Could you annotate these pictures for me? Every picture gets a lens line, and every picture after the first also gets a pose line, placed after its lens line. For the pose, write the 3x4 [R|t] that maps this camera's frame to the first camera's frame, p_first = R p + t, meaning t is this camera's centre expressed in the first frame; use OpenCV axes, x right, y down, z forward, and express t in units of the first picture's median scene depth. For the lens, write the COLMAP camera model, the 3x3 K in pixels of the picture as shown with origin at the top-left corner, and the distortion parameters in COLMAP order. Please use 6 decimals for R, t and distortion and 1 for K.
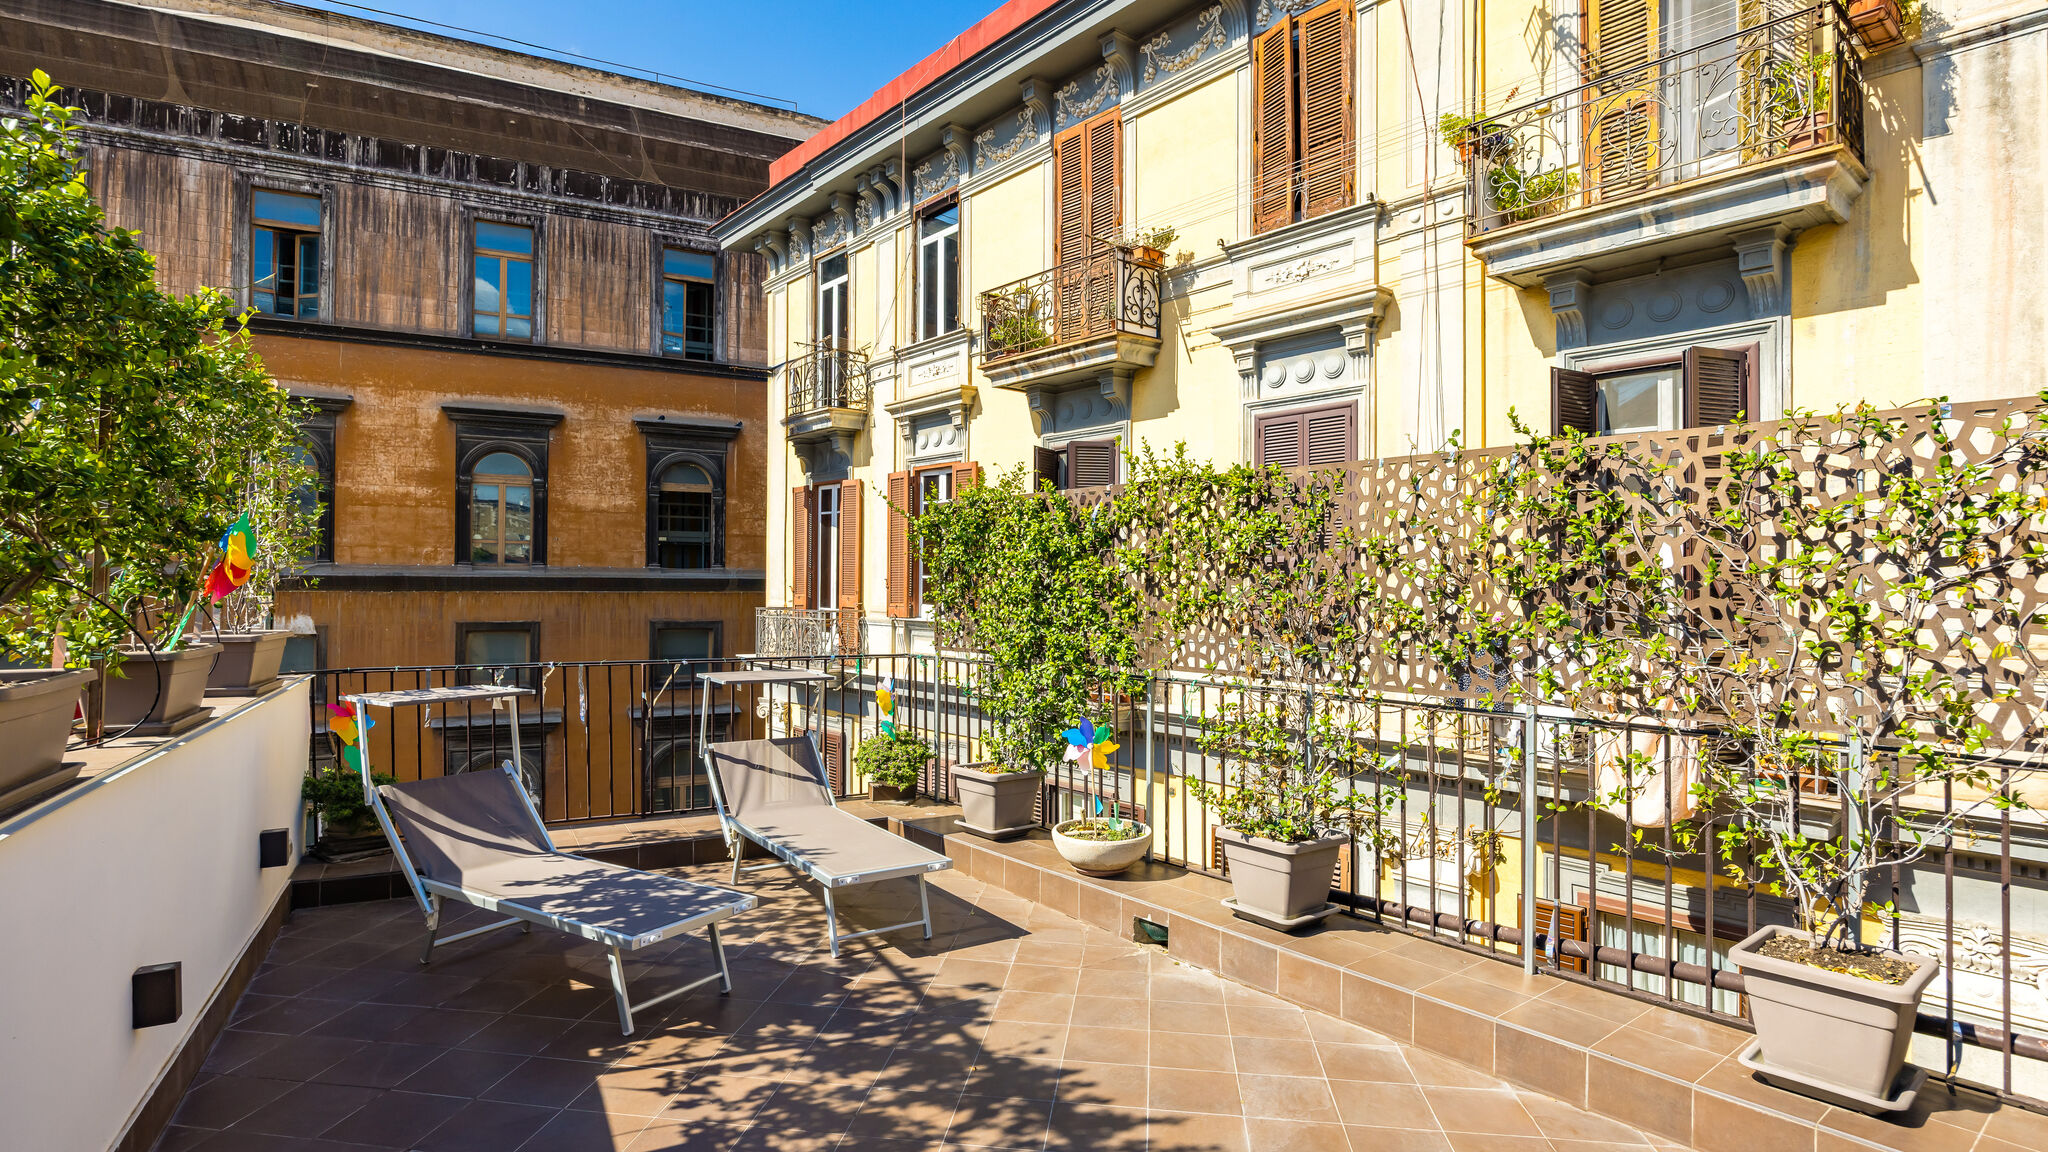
lens RADIAL K [[1031.0, 0, 1013.1], [0, 1031.0, 572.3], [0, 0, 1]] dist [-0.009510, -0.002264]
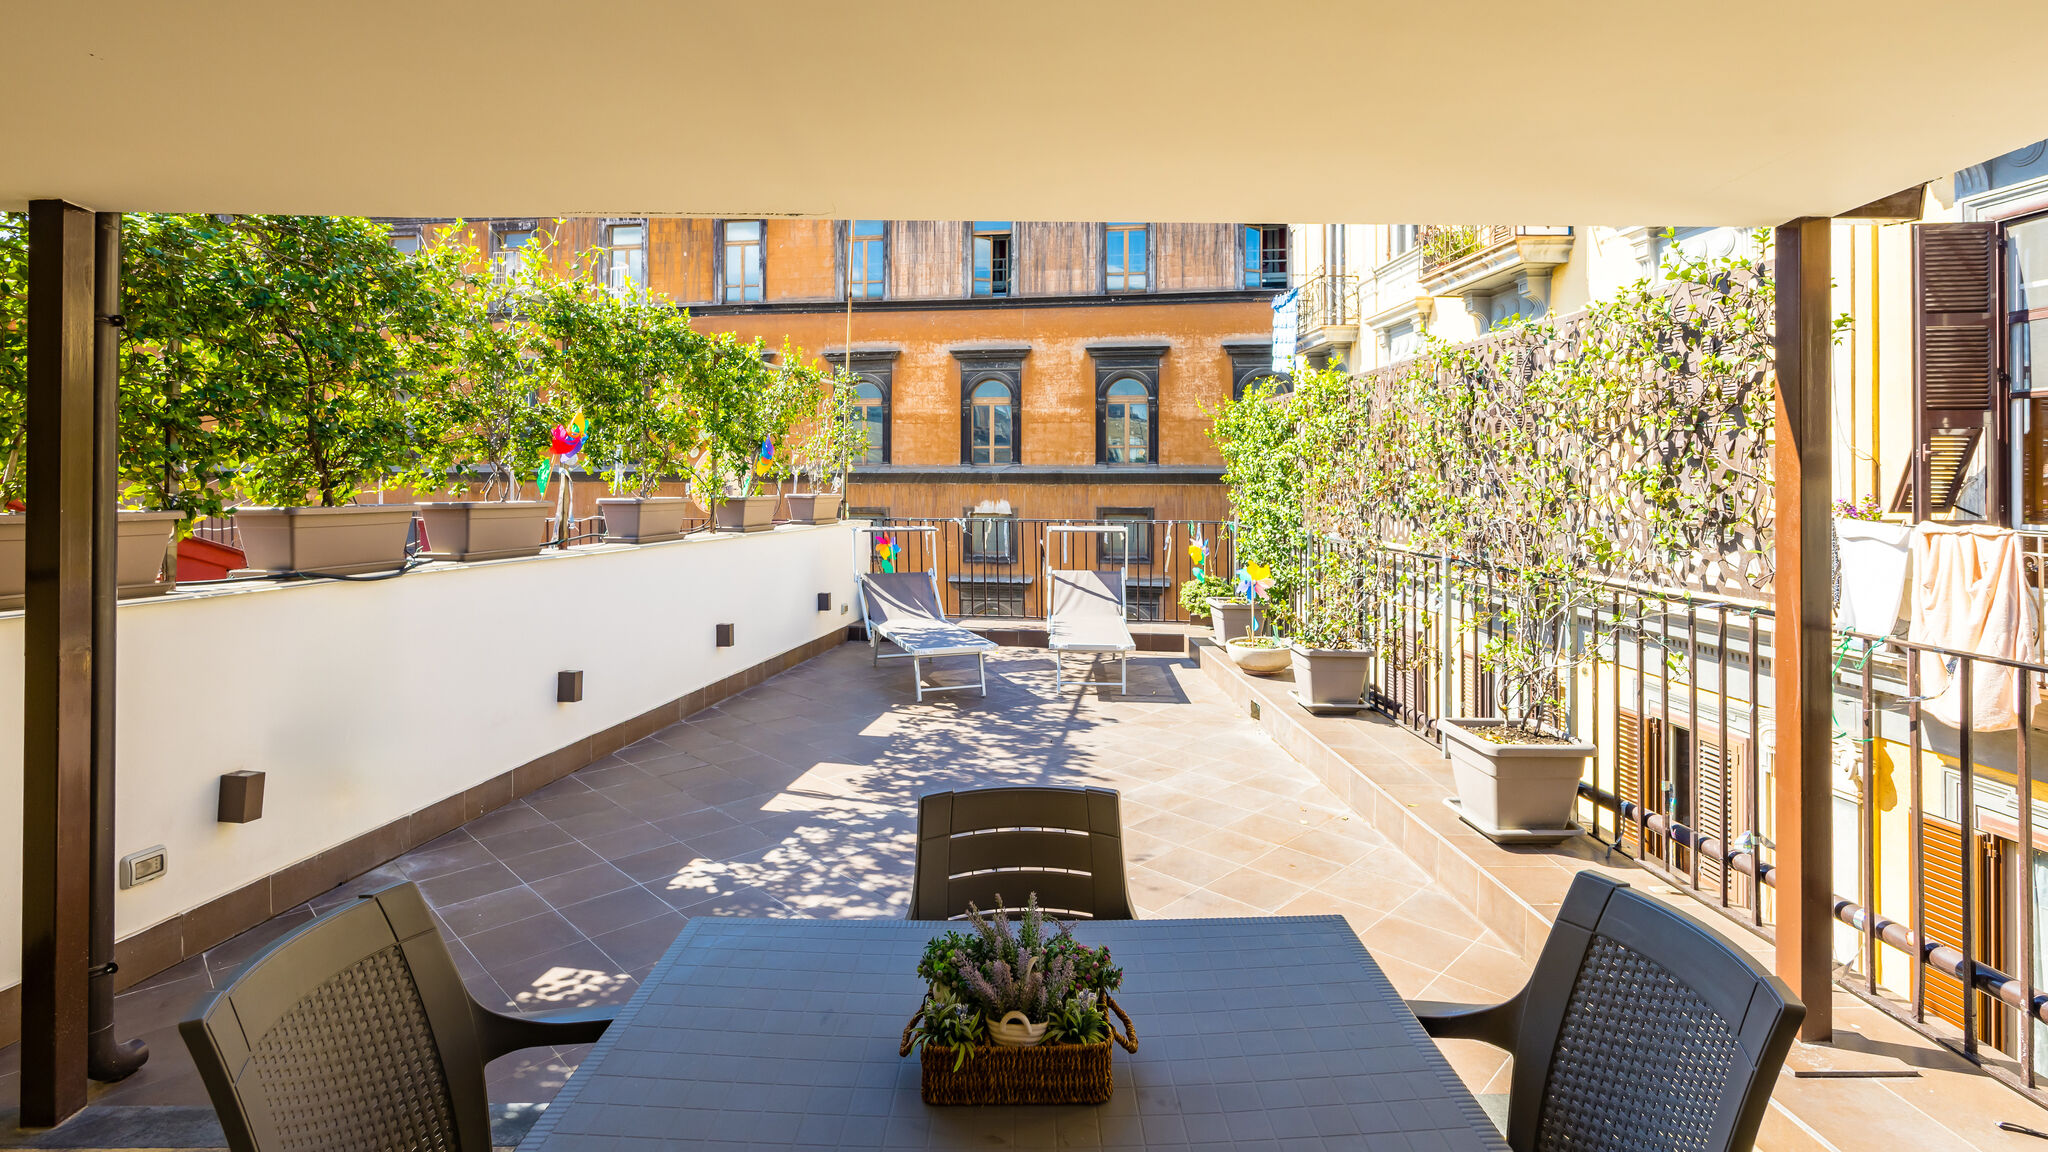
lens RADIAL K [[949.1, 0, 1033.5], [0, 949.1, 465.4], [0, 0, 1]] dist [-0.016827, 0.000912]
pose [[0.801135, -0.012599, -0.598350, 0.247706], [0.008841, 0.999918, -0.009217, 0.008556], [0.598418, 0.002095, 0.801181, -0.078870]]
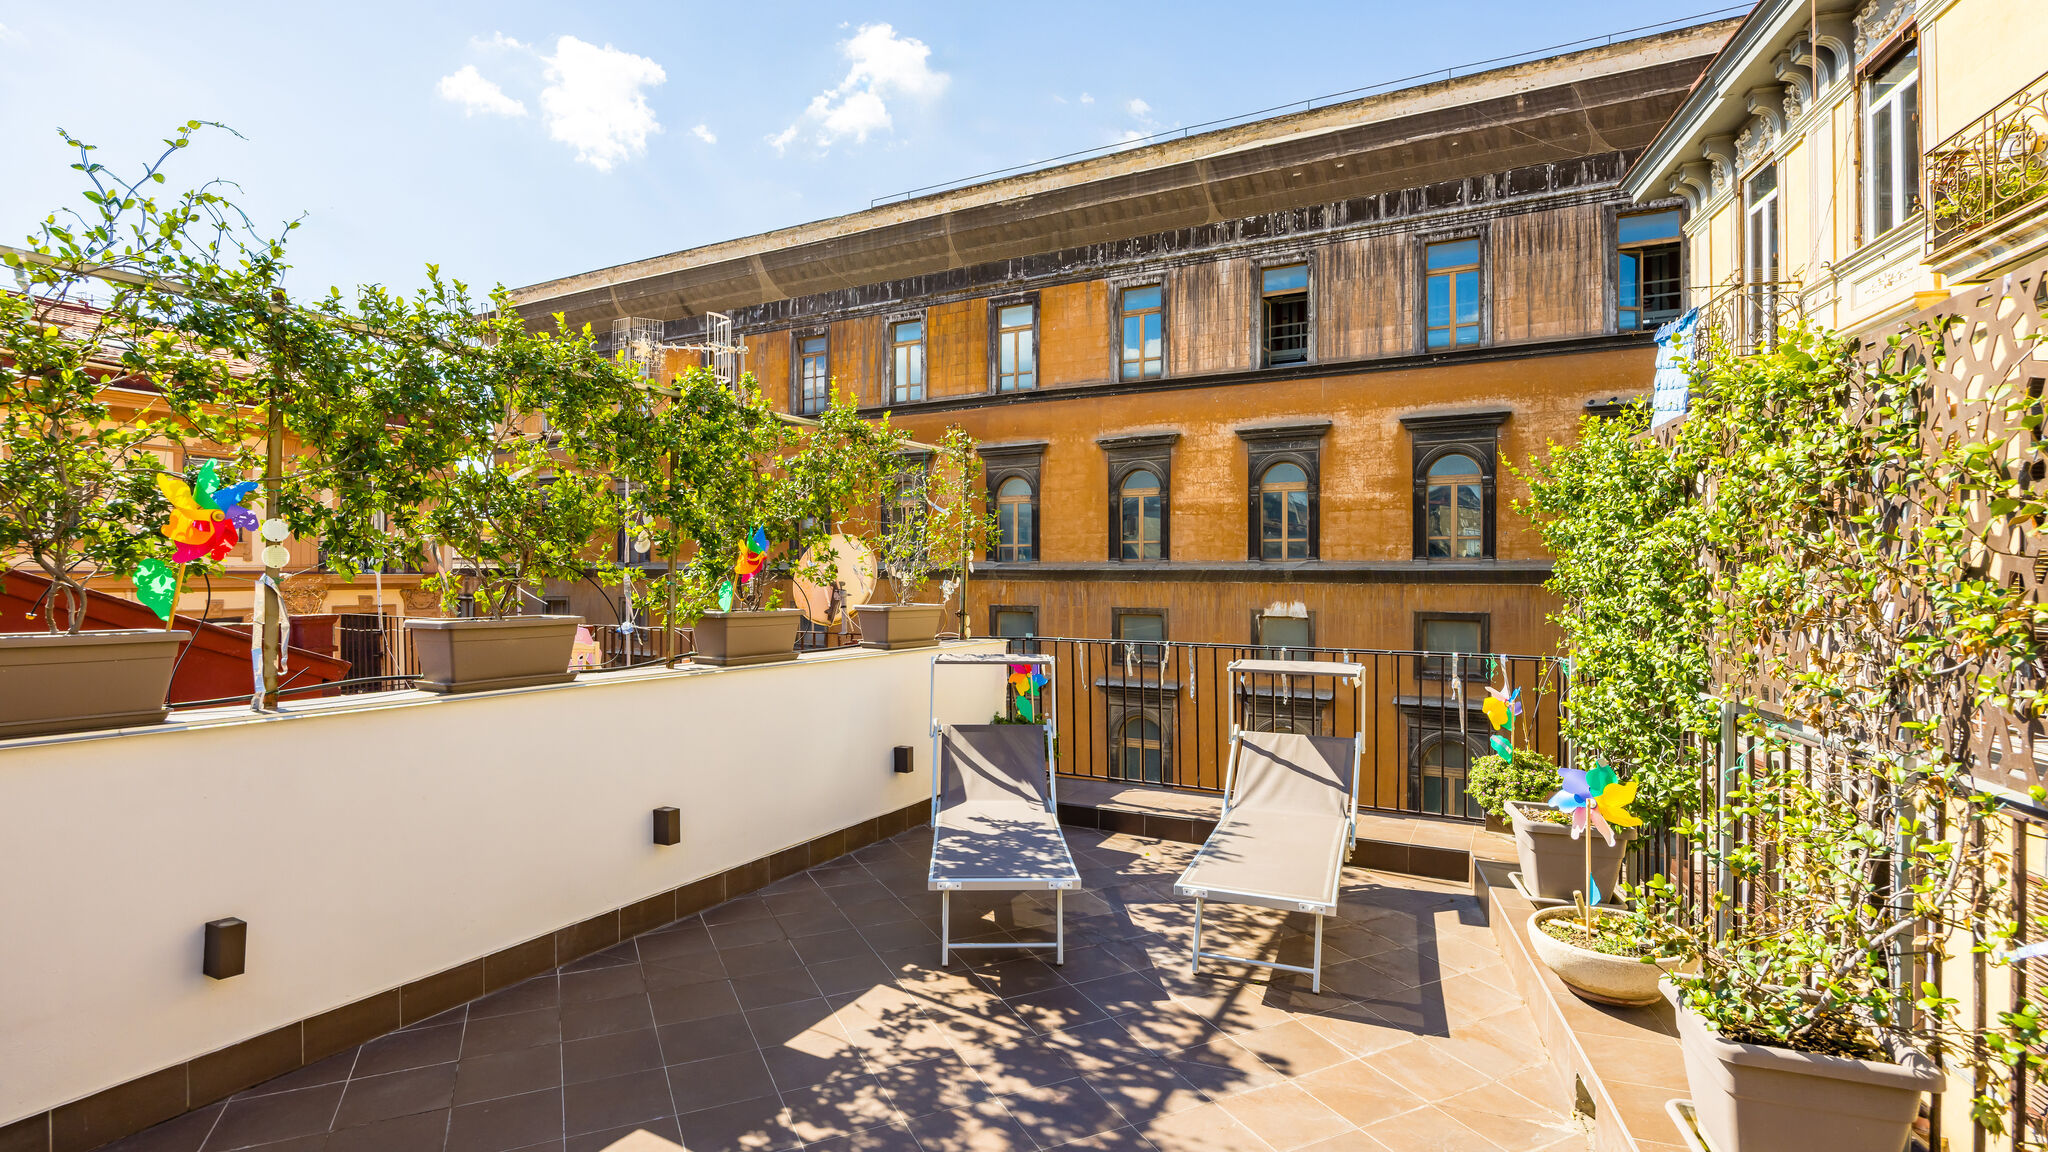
lens RADIAL K [[962.6, 0, 1032.2], [0, 962.6, 566.3], [0, 0, 1]] dist [-0.008975, -0.001258]
pose [[0.559877, -0.010852, -0.828504, 0.161946], [0.008972, 0.999935, -0.007035, 0.006100], [0.828527, -0.003495, 0.559938, 0.141526]]
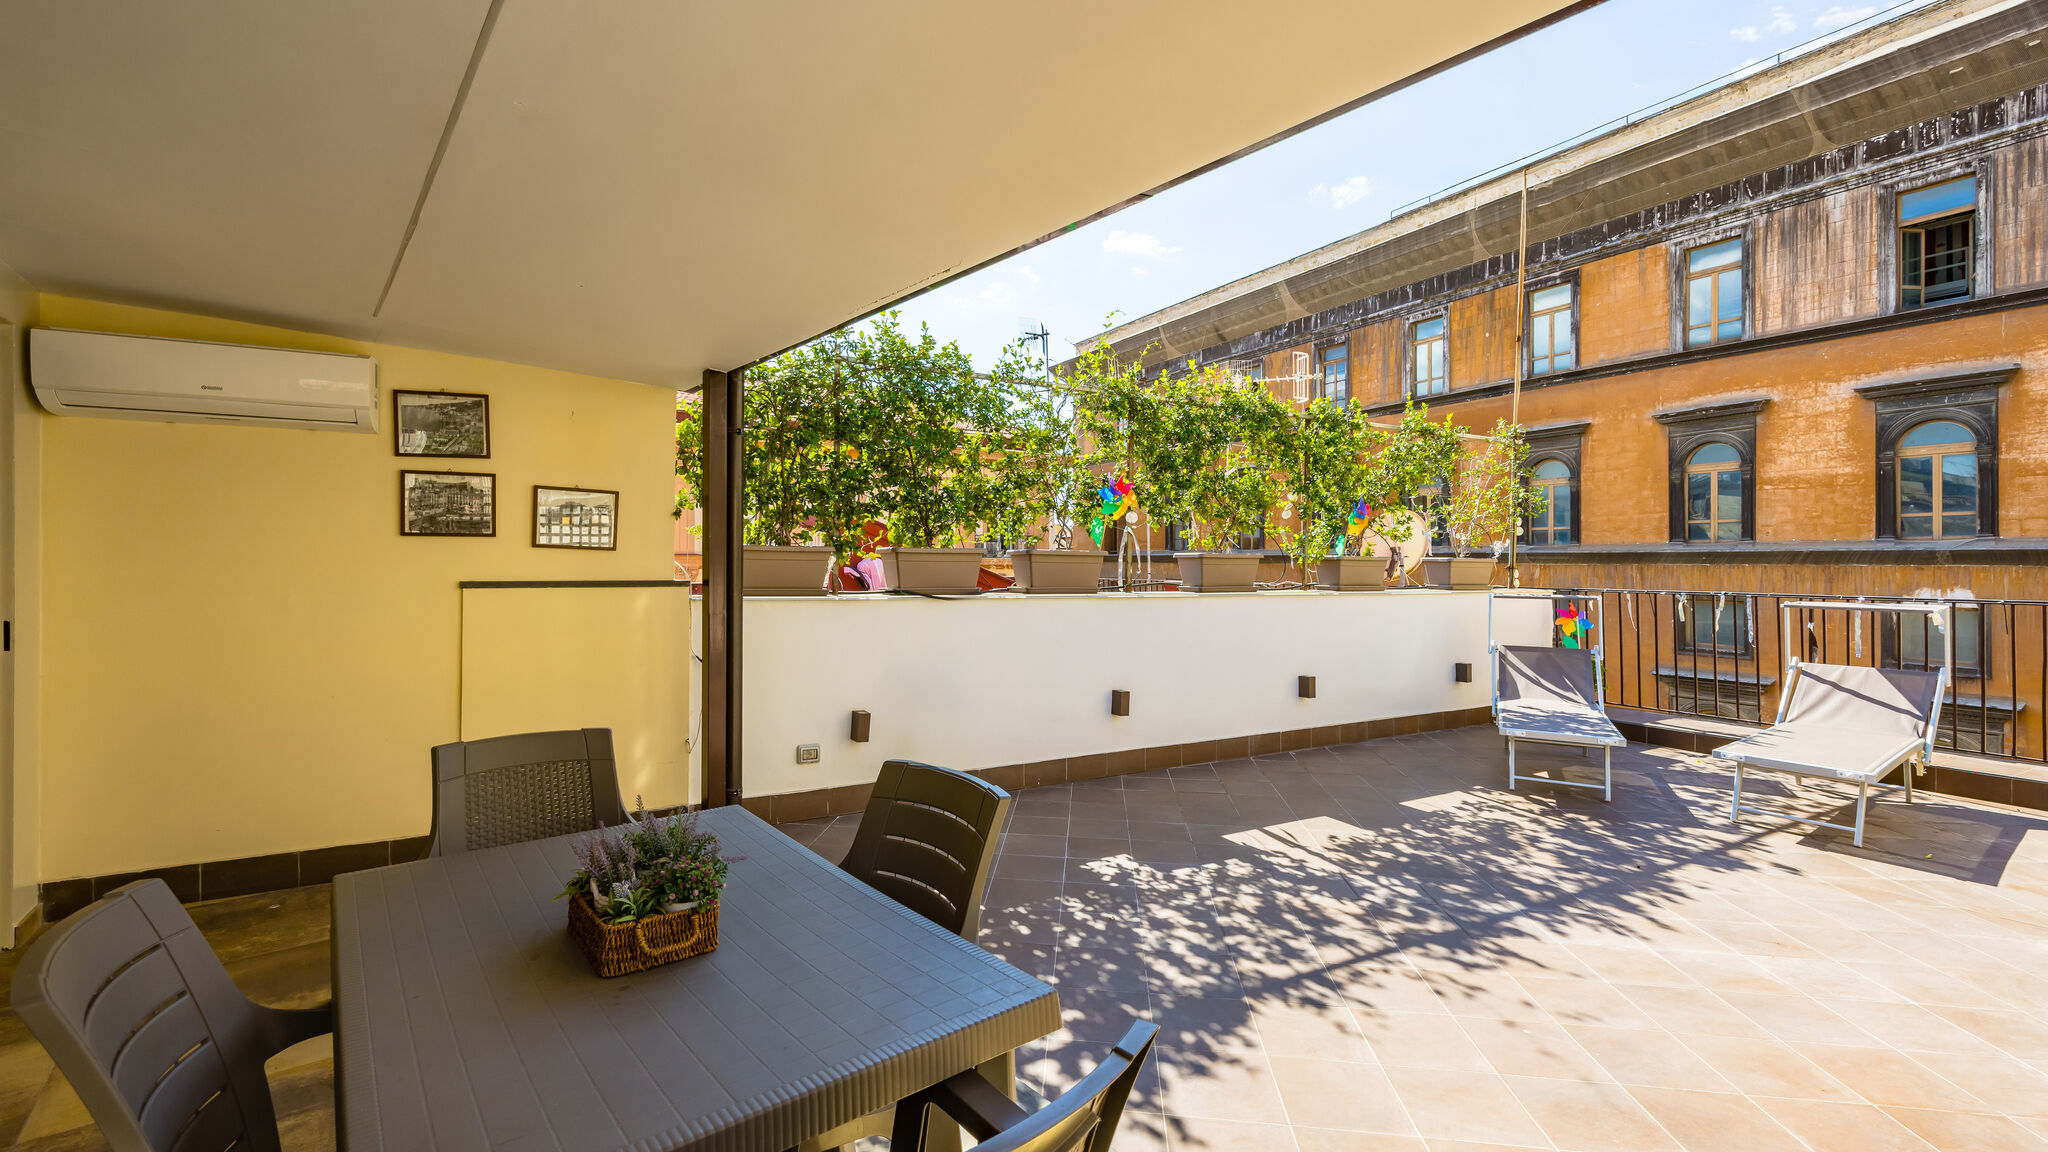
lens RADIAL K [[869.2, 0, 995.9], [0, 869.2, 555.7], [0, 0, 1]] dist [0.009222, -0.002220]
pose [[0.011610, -0.013338, -0.999844, 0.298762], [0.006162, 0.999893, -0.013267, 0.024899], [0.999914, -0.006007, 0.011691, 0.047555]]
